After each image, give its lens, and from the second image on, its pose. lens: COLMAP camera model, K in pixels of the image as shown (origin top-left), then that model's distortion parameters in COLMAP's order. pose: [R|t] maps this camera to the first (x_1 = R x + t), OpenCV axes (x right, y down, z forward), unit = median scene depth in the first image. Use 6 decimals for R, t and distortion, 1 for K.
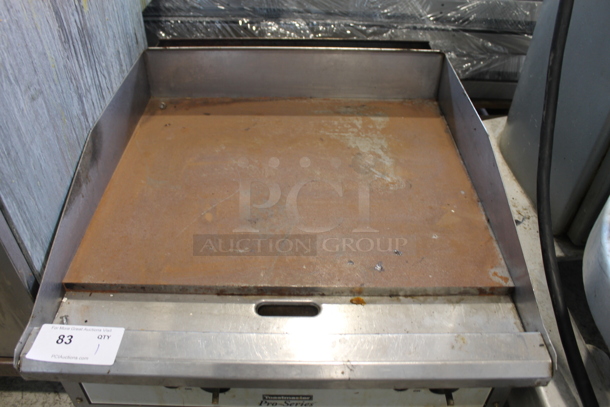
lens RADIAL K [[509.8, 0, 303.3], [0, 509.8, 202.9], [0, 0, 1]] dist [-0.165721, 0.137541]
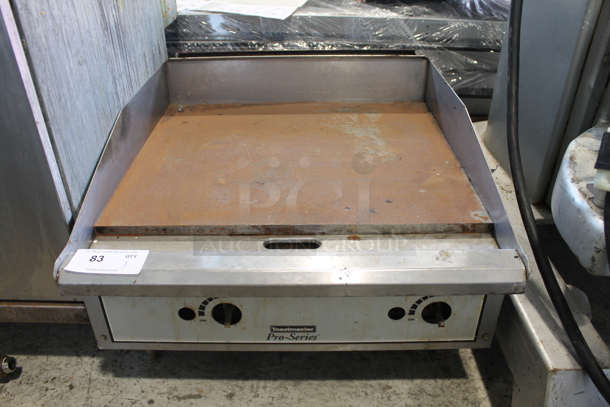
lens RADIAL K [[509.8, 0, 303.3], [0, 509.8, 202.9], [0, 0, 1]] dist [-0.165721, 0.137541]
pose [[0.999714, -0.018775, -0.014818, 0.011121], [0.016564, 0.990389, -0.137316, 0.238044], [0.017253, 0.137032, 0.990416, -0.118933]]
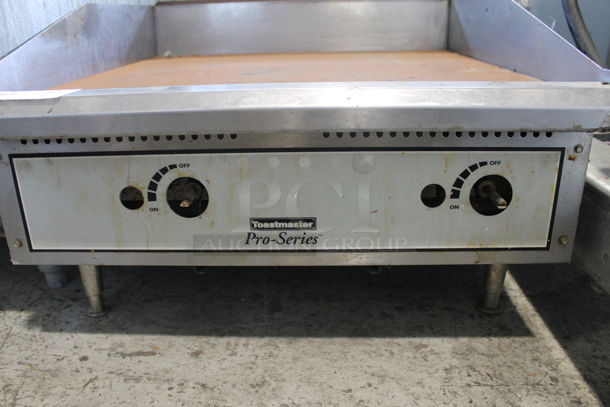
lens RADIAL K [[509.8, 0, 303.3], [0, 509.8, 202.9], [0, 0, 1]] dist [-0.165721, 0.137541]
pose [[0.998884, -0.022026, -0.041774, 0.028442], [0.007862, 0.949789, -0.312793, 0.532026], [0.046566, 0.312115, 0.948902, 0.232063]]
